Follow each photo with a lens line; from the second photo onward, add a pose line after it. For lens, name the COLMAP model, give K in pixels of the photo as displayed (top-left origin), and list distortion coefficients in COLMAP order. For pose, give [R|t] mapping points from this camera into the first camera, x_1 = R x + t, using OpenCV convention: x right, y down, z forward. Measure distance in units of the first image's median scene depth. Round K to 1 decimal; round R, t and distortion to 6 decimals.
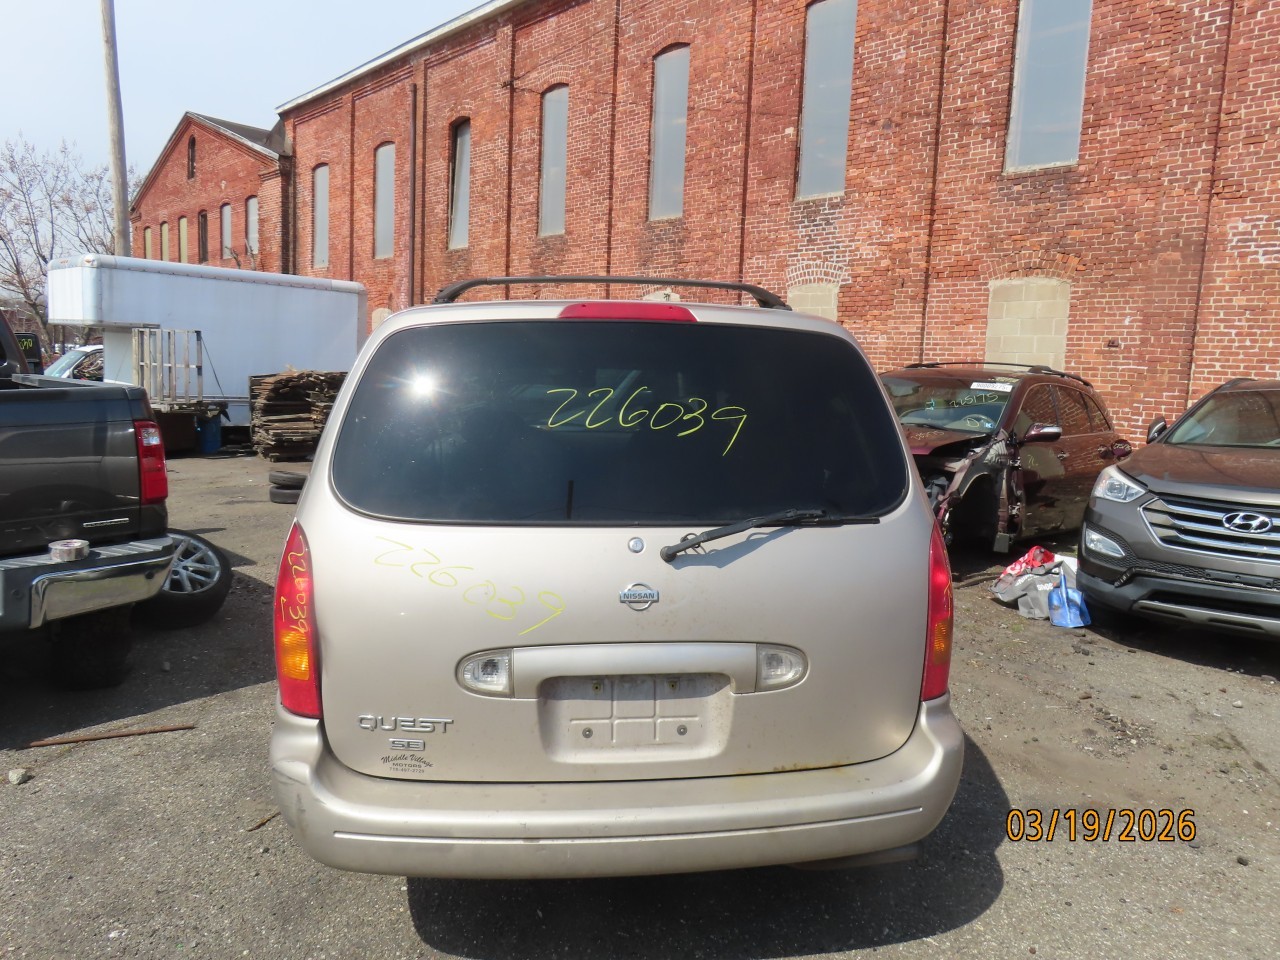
lens RADIAL K [[957.3, 0, 638.4], [0, 957.3, 479.7], [0, 0, 1]] dist [-0.013331, 0.013700]
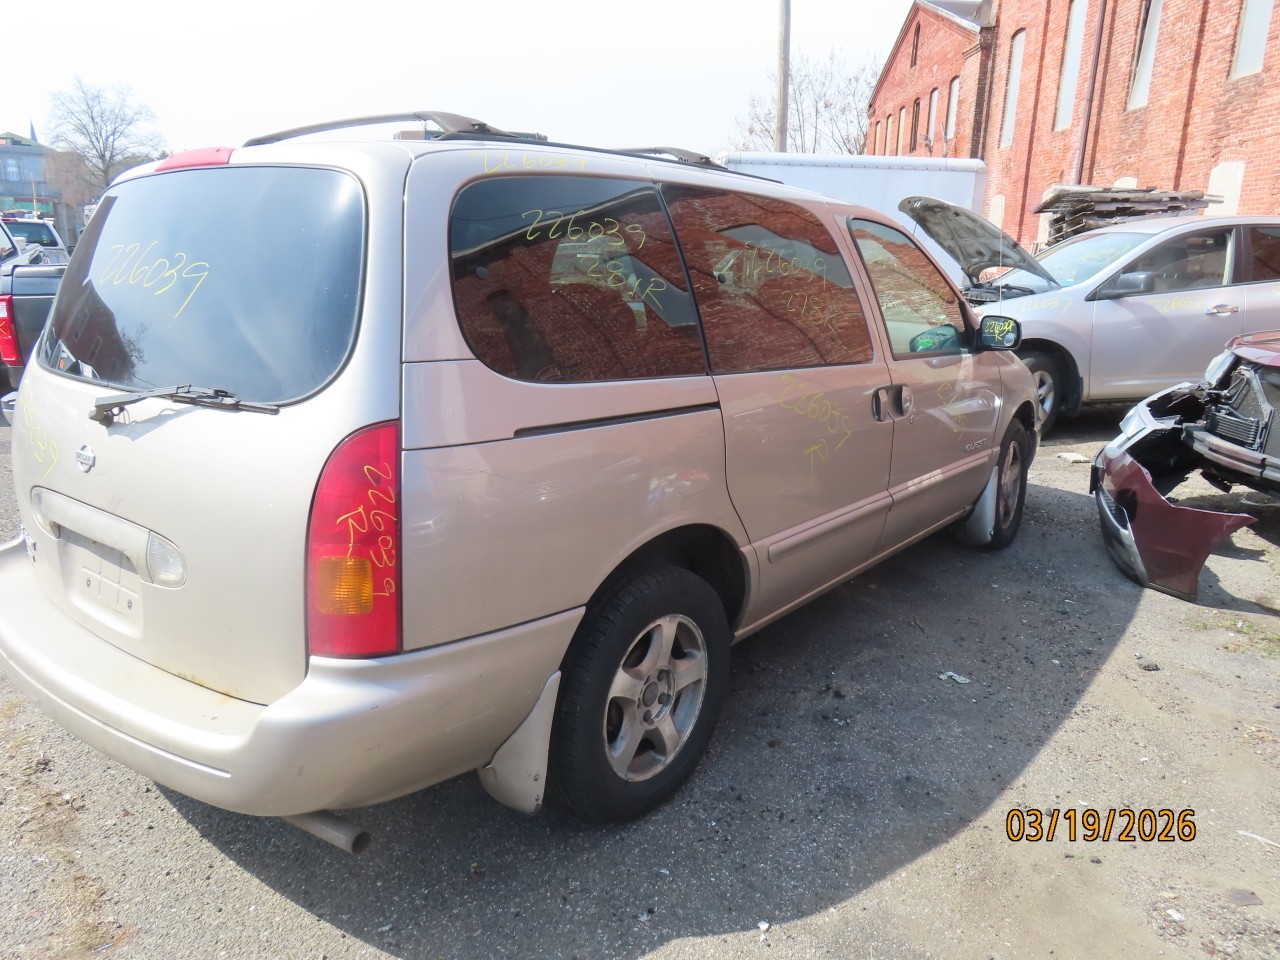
lens RADIAL K [[957.3, 0, 638.4], [0, 957.3, 480.2], [0, 0, 1]] dist [-0.013331, 0.013700]
pose [[0.692571, 0.154590, -0.704590, 0.128967], [-0.077815, 0.987078, 0.140081, -0.004306], [0.717140, -0.042188, 0.695651, 0.085586]]
